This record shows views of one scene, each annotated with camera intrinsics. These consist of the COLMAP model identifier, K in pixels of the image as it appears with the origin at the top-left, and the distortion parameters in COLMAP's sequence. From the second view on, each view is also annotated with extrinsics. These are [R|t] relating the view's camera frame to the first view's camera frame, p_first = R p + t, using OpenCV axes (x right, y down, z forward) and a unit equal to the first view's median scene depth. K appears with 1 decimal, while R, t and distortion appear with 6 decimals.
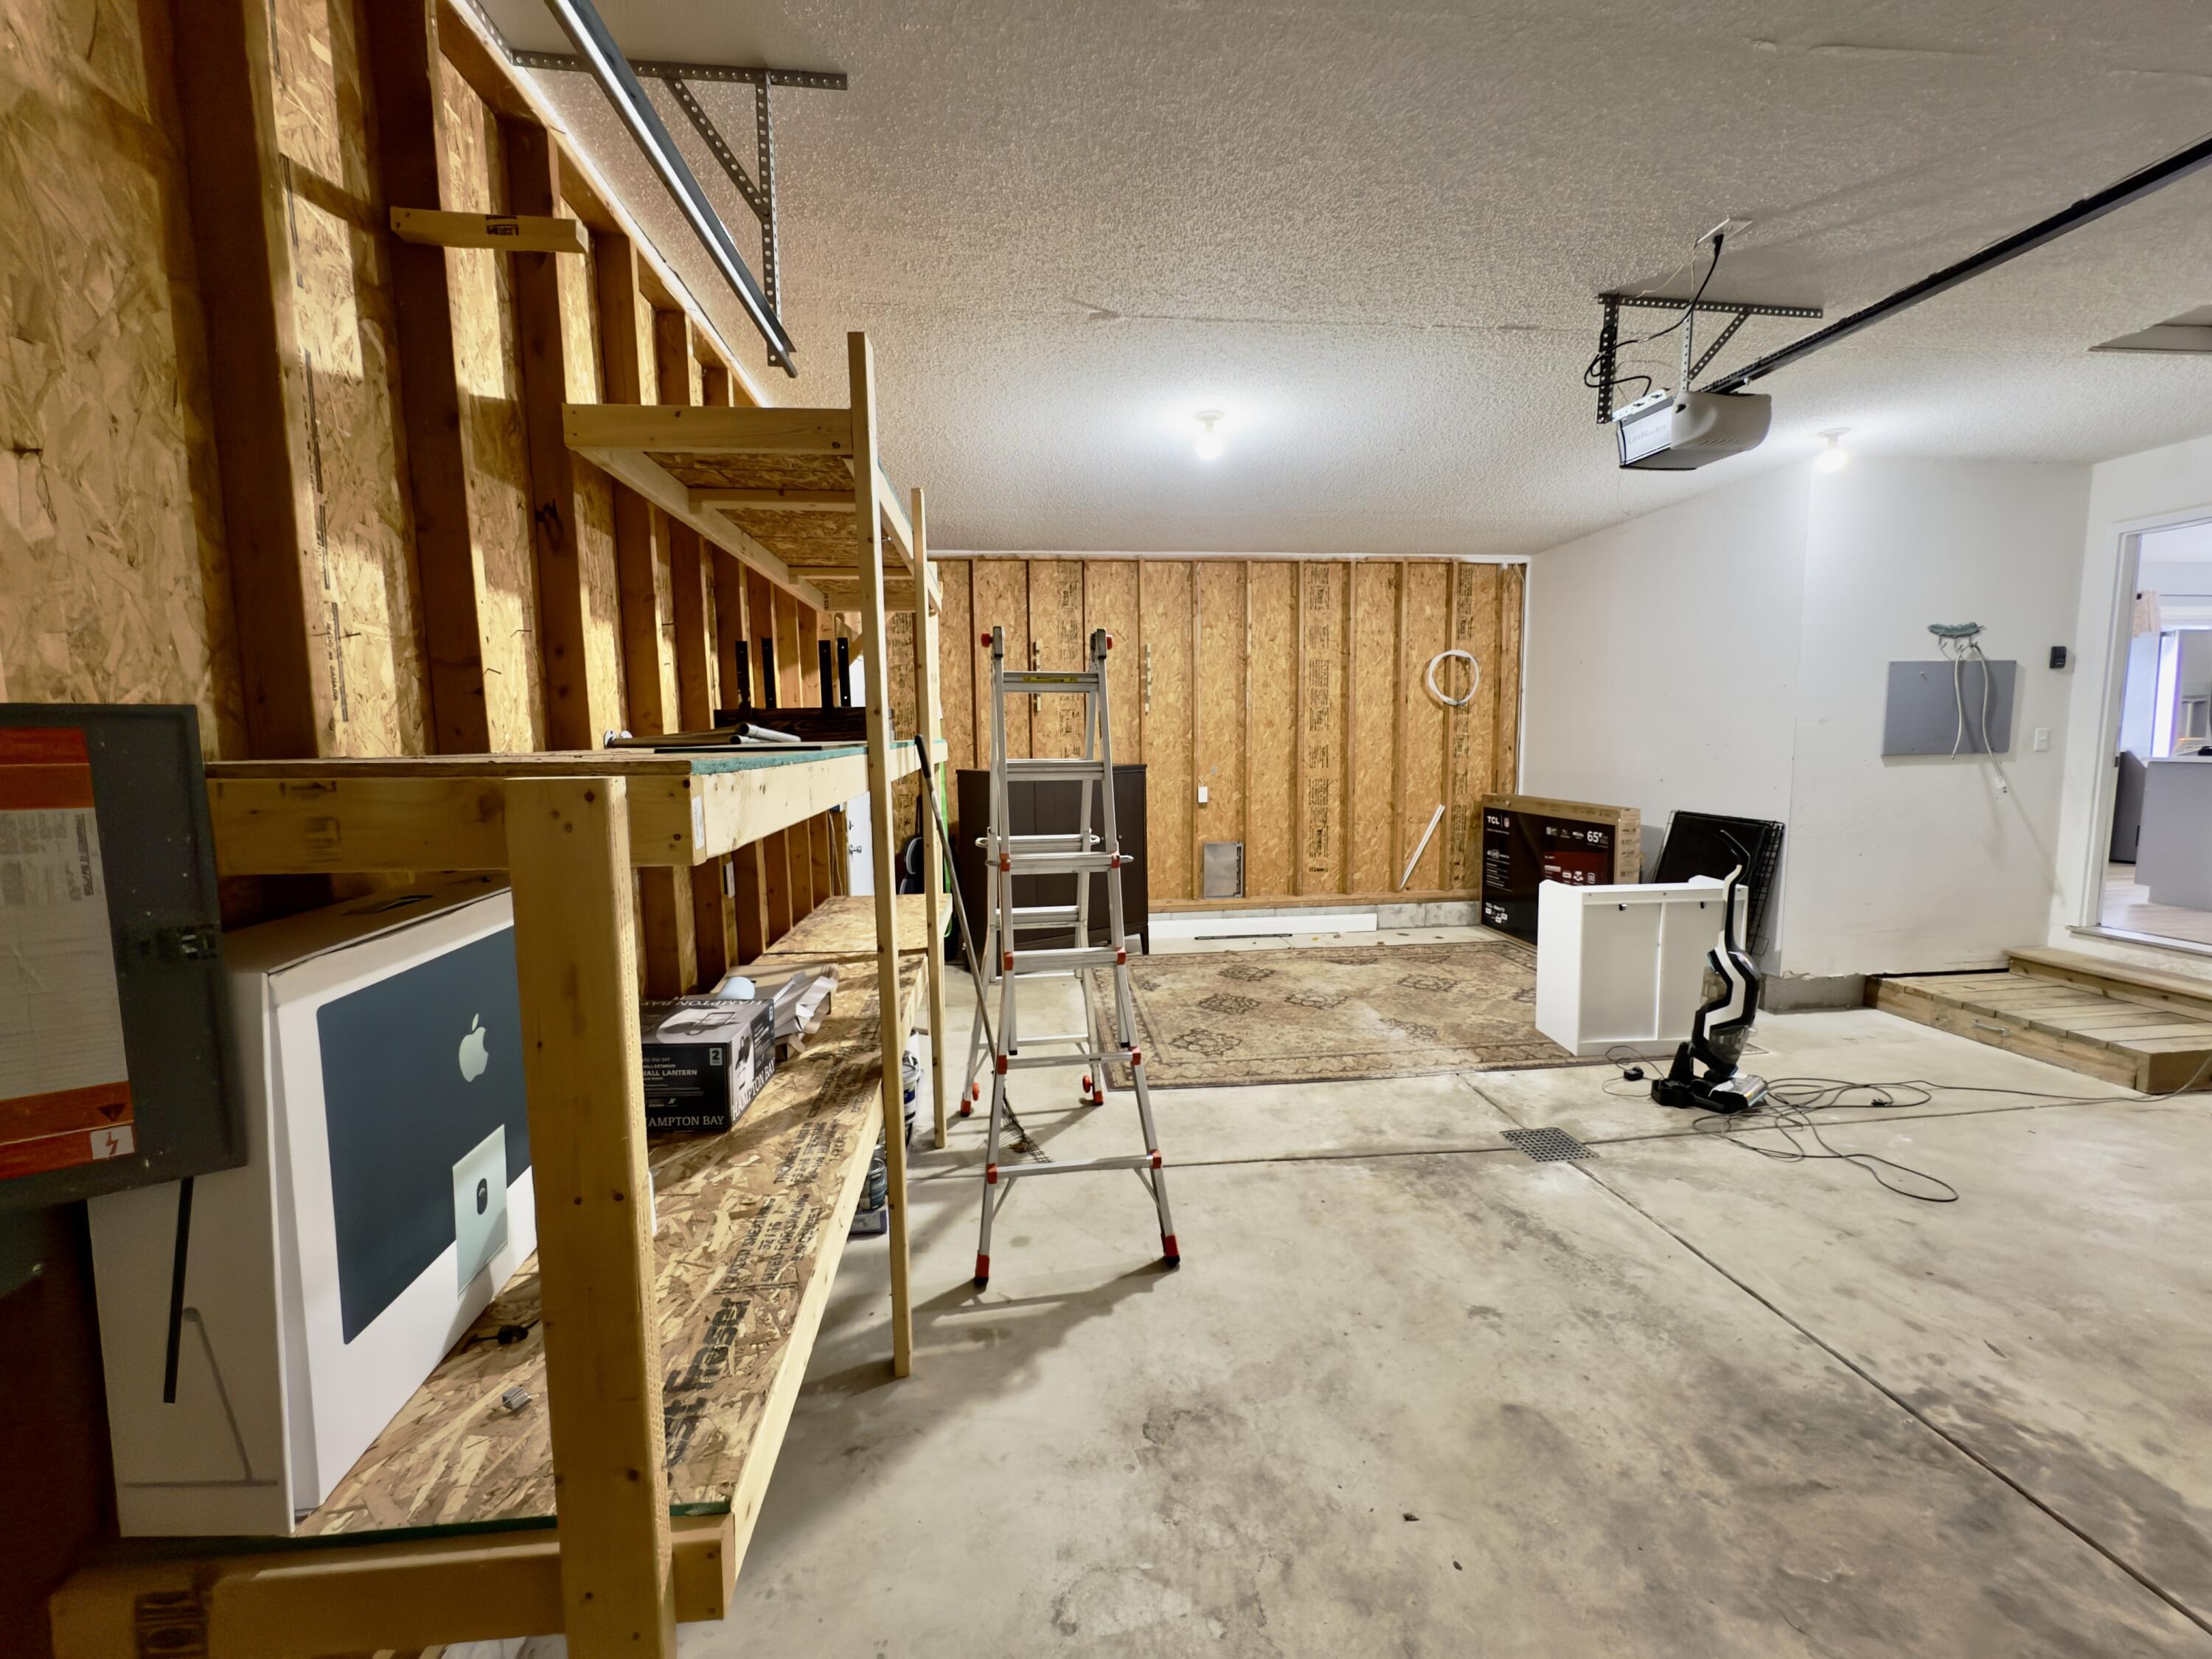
lens RADIAL K [[882.7, 0, 1104.4], [0, 882.7, 825.6], [0, 0, 1]] dist [-0.002407, 0.000034]
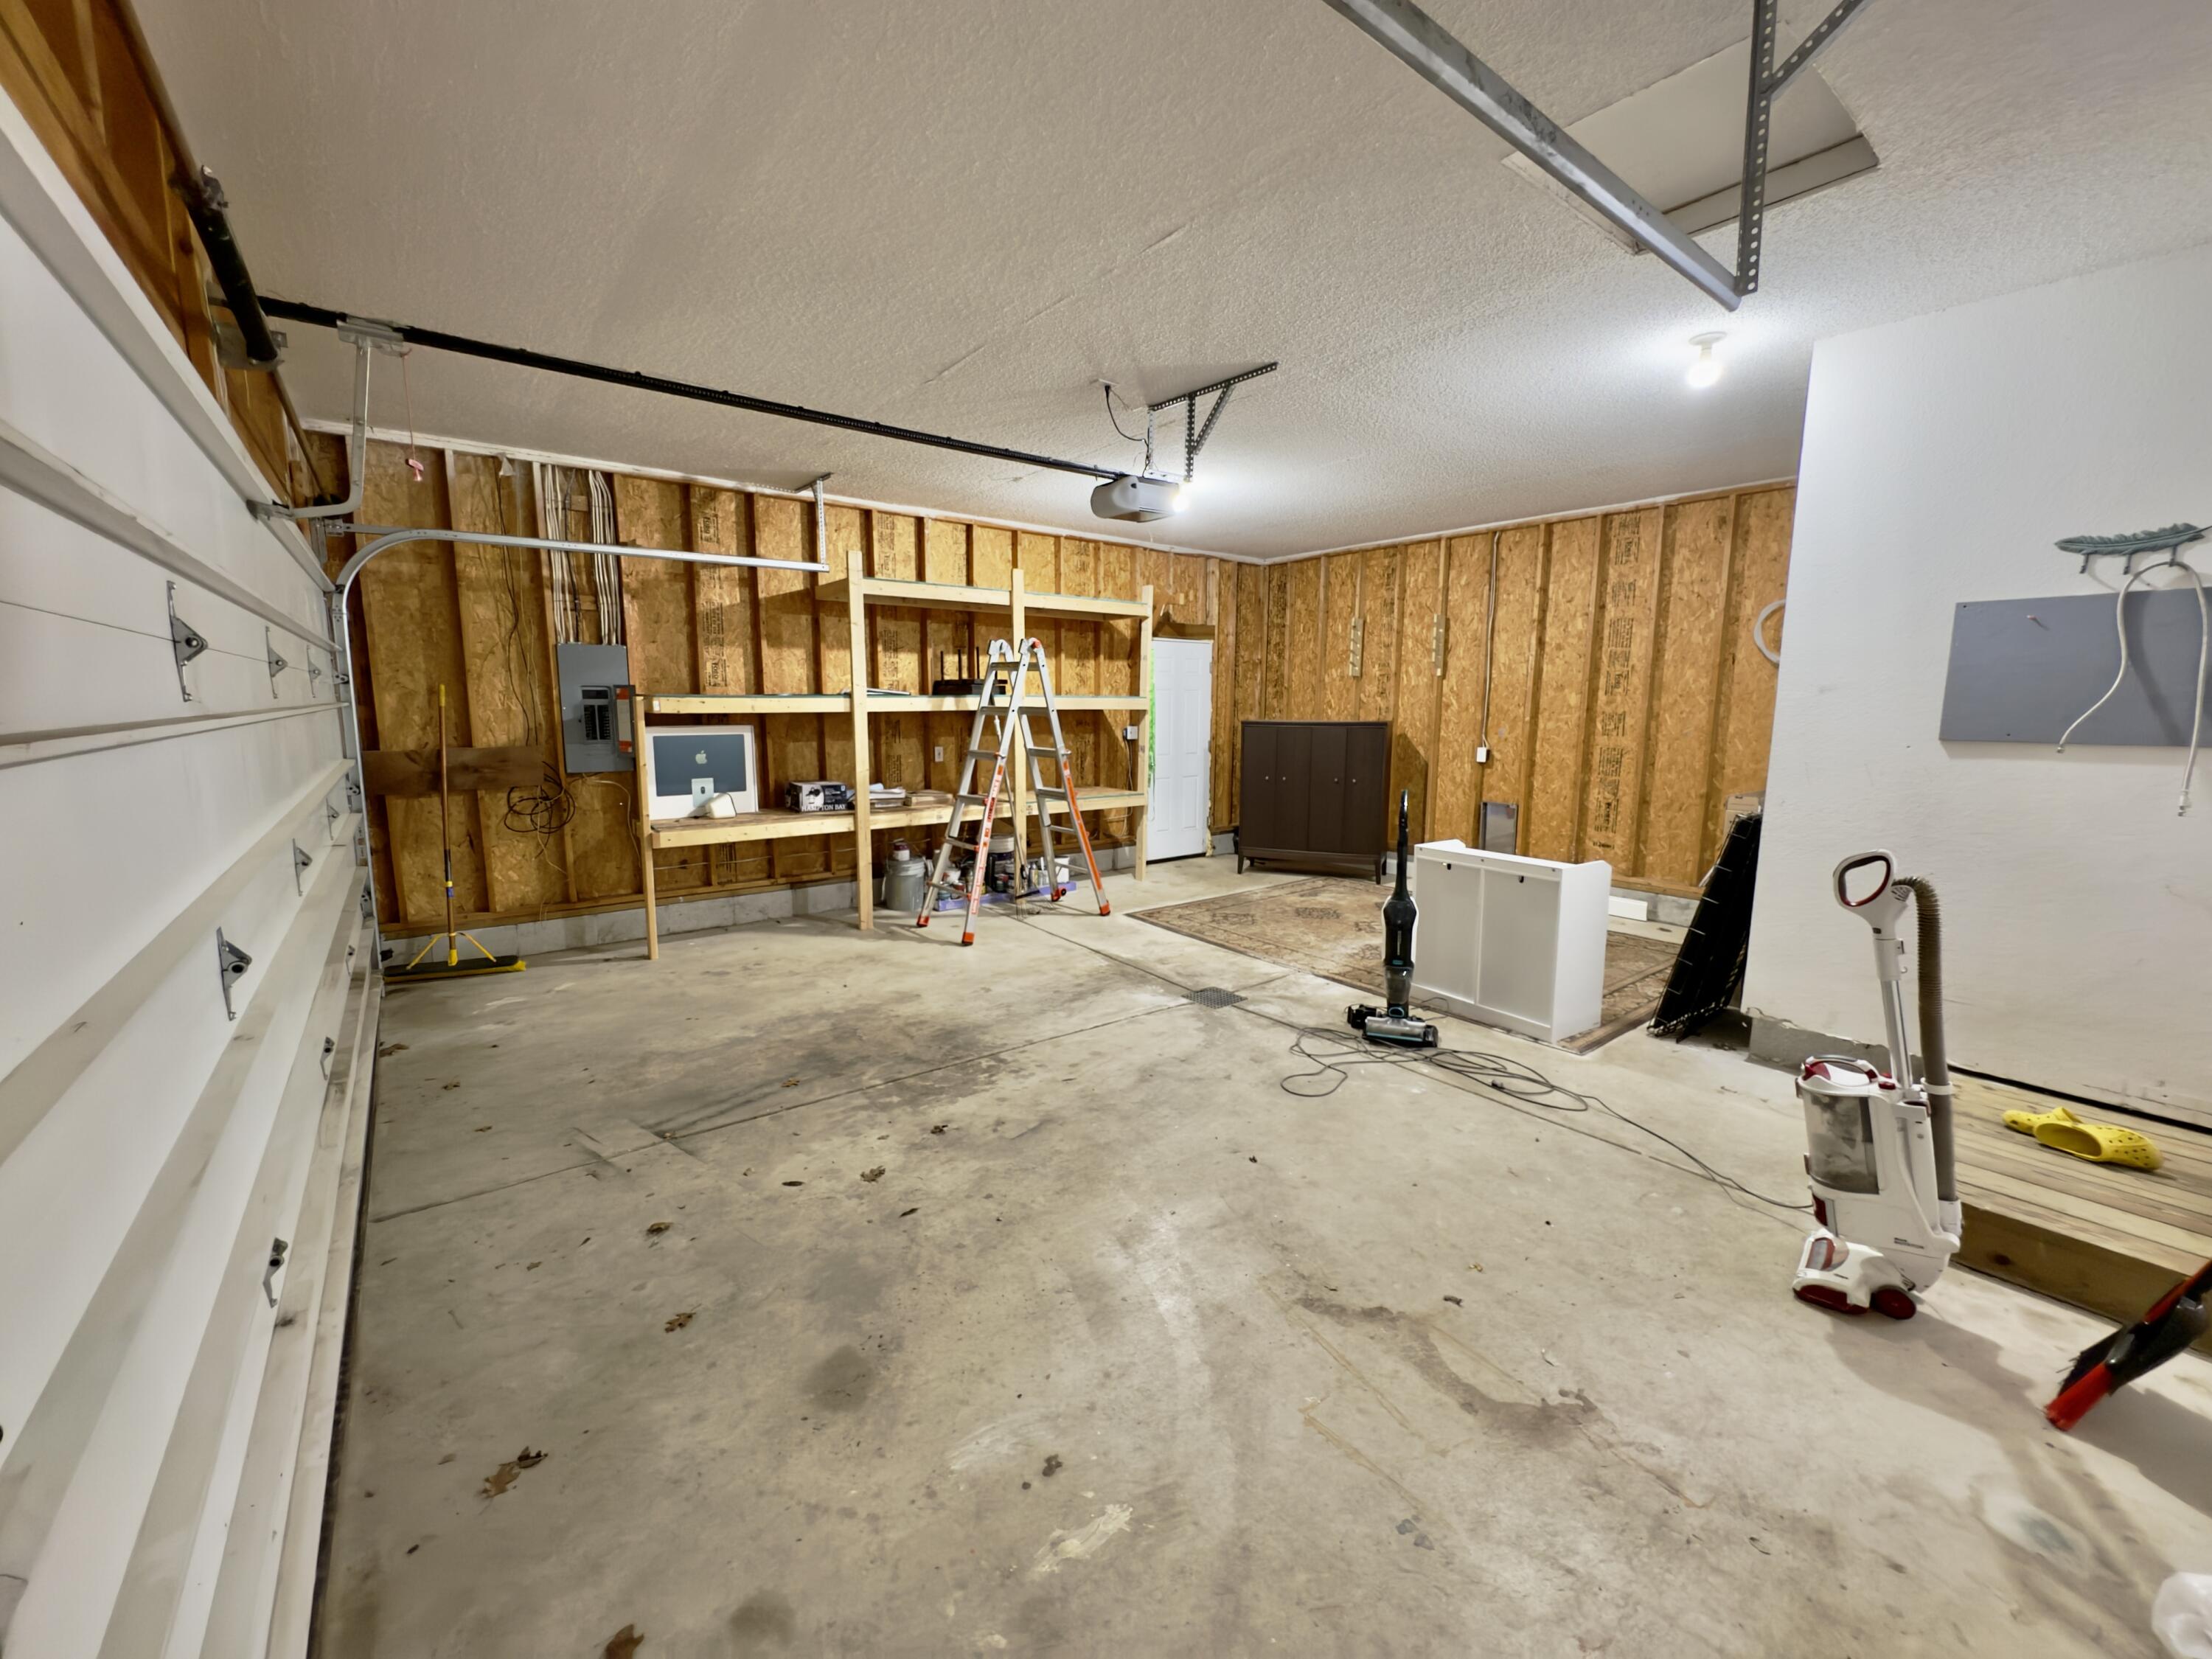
lens RADIAL K [[882.7, 0, 1104.4], [0, 882.7, 825.6], [0, 0, 1]] dist [-0.002407, 0.000034]
pose [[0.523335, 0.138531, -0.840791, 1.418489], [-0.099174, 0.989893, 0.101369, -0.024249], [0.846336, 0.030335, 0.531784, 0.106669]]
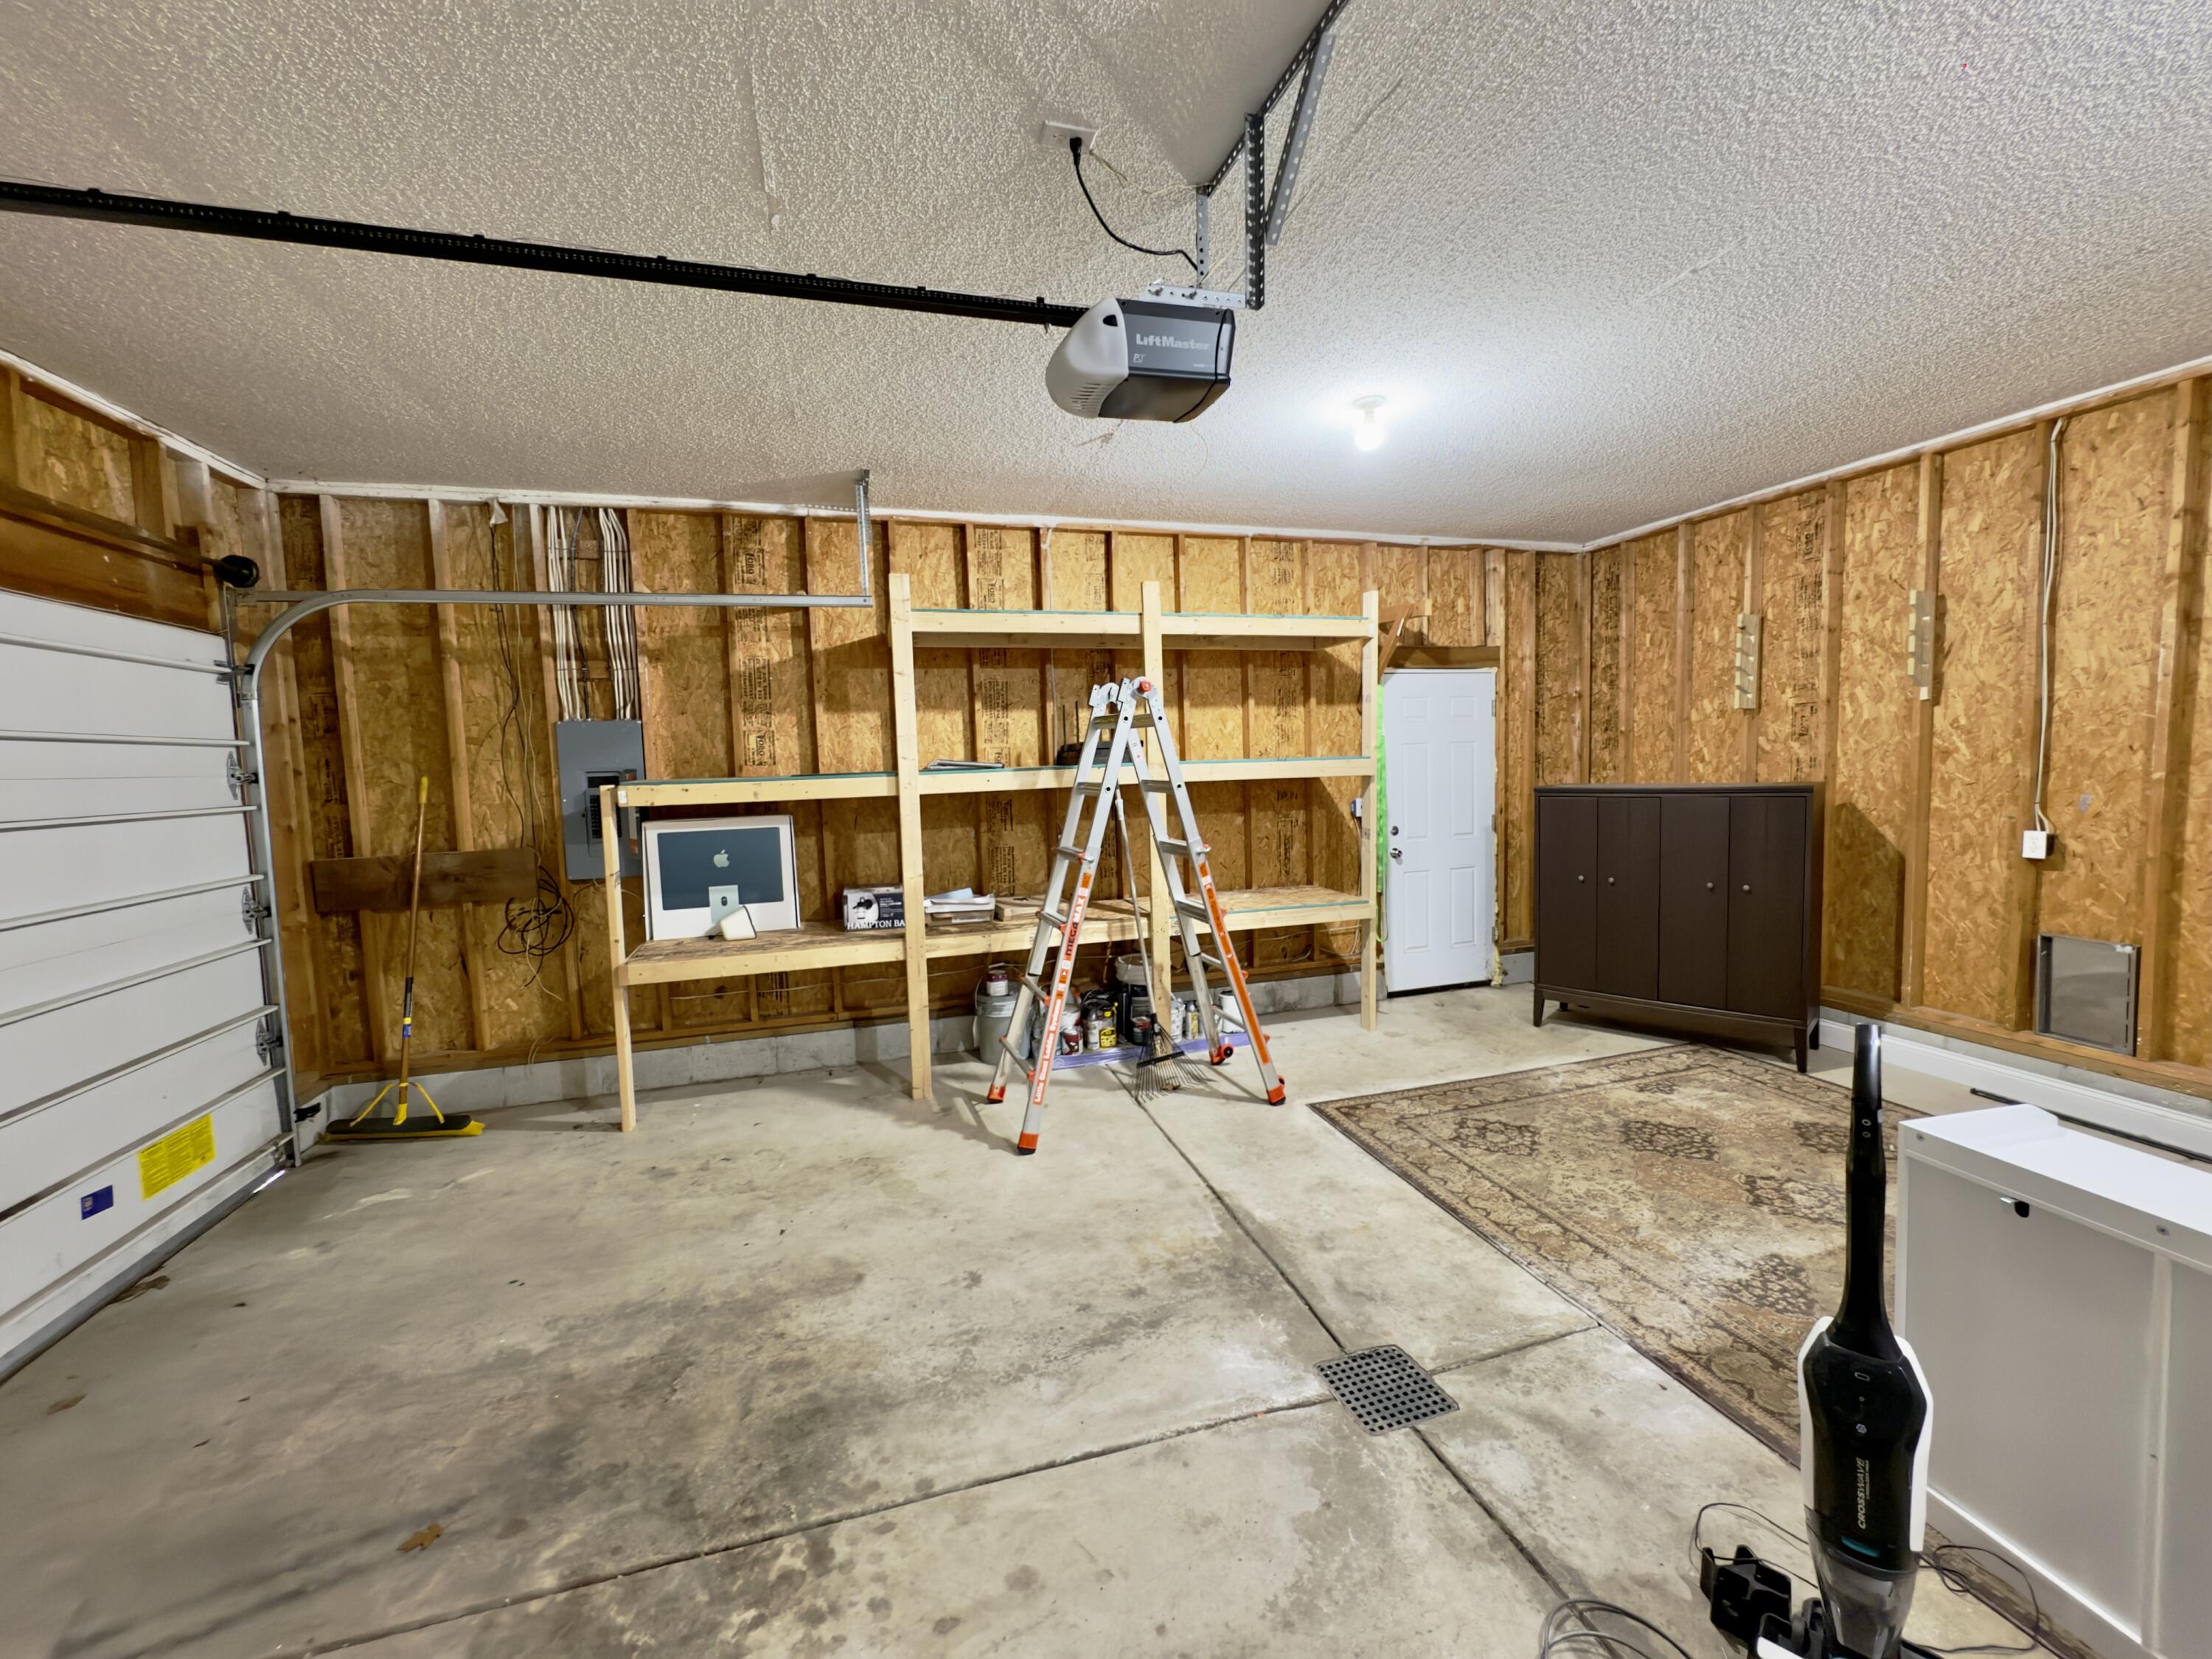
lens RADIAL K [[882.7, 0, 1104.4], [0, 882.7, 825.6], [0, 0, 1]] dist [-0.002407, 0.000034]
pose [[0.179114, 0.083408, -0.980286, 0.996004], [-0.071877, 0.994846, 0.071514, -0.081274], [0.981199, 0.057651, 0.184186, 0.601154]]
